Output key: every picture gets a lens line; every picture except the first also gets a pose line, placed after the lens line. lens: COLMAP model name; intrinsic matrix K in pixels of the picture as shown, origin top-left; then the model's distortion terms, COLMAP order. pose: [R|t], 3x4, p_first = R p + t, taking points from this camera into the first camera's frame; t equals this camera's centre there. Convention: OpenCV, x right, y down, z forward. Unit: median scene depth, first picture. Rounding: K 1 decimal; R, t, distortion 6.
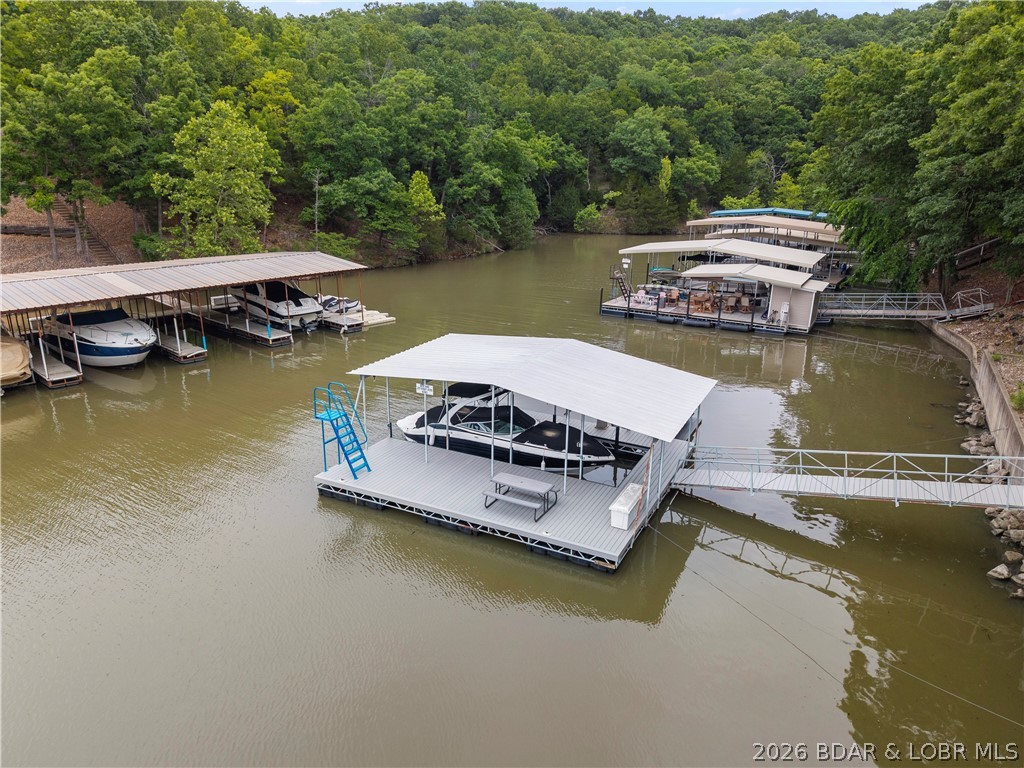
lens RADIAL K [[694.9, 0, 512.0], [0, 694.9, 384.0], [0, 0, 1]] dist [0.013186, -0.005841]
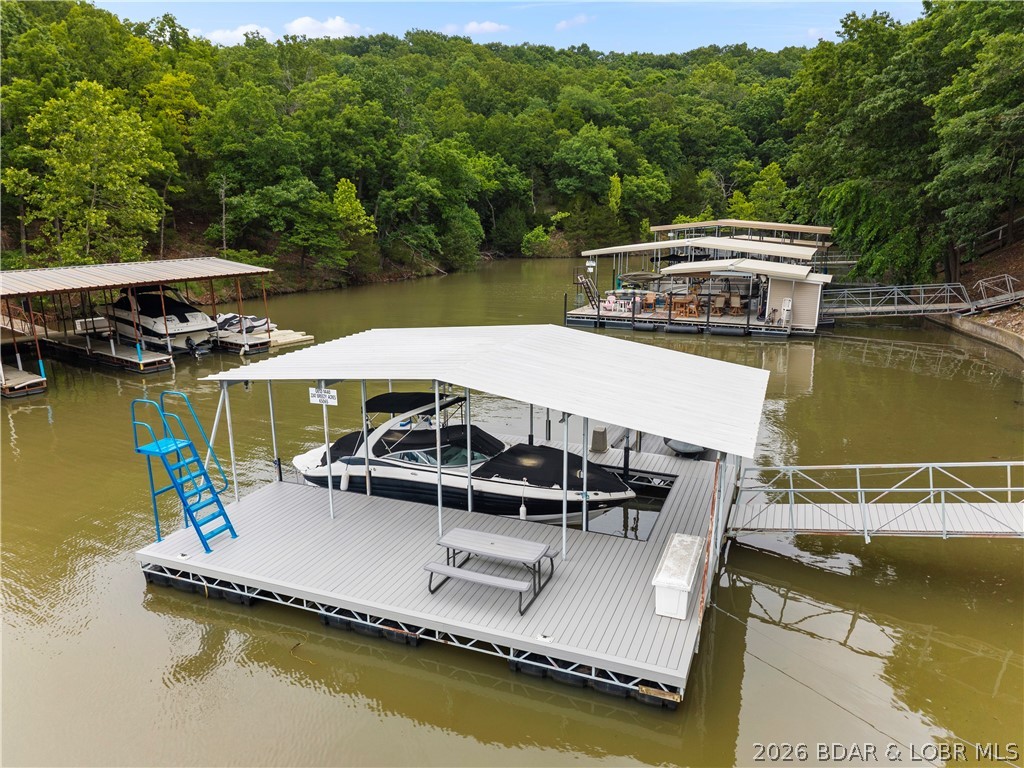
lens RADIAL K [[716.8, 0, 518.1], [0, 716.8, 385.1], [0, 0, 1]] dist [-0.001340, -0.000260]
pose [[0.995769, -0.041329, 0.082072, -0.002848], [0.045964, 0.997405, -0.055412, 0.016487], [-0.079568, 0.058950, 0.995085, 0.148509]]
